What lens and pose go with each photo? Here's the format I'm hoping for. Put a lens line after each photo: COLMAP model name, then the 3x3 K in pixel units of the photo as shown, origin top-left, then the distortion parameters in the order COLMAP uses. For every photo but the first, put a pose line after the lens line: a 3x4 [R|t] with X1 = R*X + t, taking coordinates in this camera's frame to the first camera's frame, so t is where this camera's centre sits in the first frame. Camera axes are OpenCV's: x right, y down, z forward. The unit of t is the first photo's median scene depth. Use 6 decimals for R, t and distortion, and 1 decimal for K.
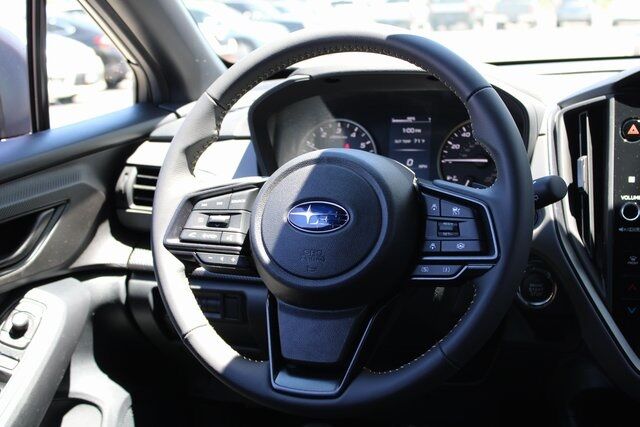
lens RADIAL K [[911.1, 0, 323.0], [0, 911.1, 207.8], [0, 0, 1]] dist [-0.049024, 0.000000]
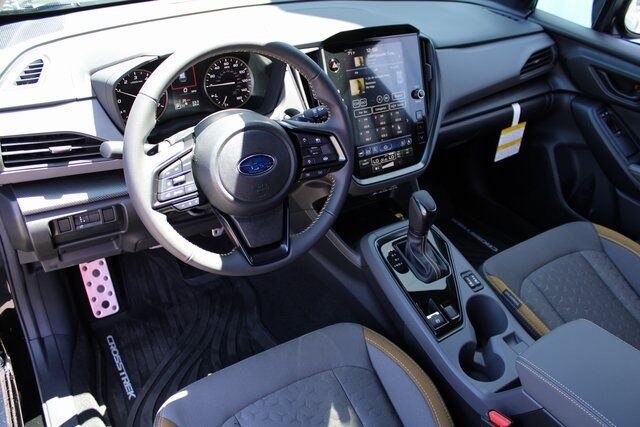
lens RADIAL K [[533.9, 0, 321.4], [0, 533.9, 210.6], [0, 0, 1]] dist [-0.111393, 0.062227]
pose [[0.634022, -0.366018, 0.681210, -0.579214], [0.068077, 0.903893, 0.422306, -0.294550], [-0.770313, -0.221376, 0.598006, 0.281341]]
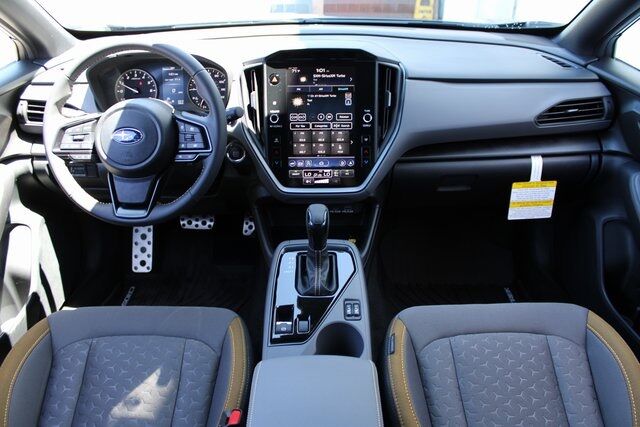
lens RADIAL K [[533.9, 0, 315.3], [0, 533.9, 213.9], [0, 0, 1]] dist [-0.111393, 0.062227]
pose [[0.950802, -0.116310, 0.287138, 0.034599], [0.030892, 0.957824, 0.285692, -0.141262], [-0.308256, -0.262766, 0.914293, -0.281791]]
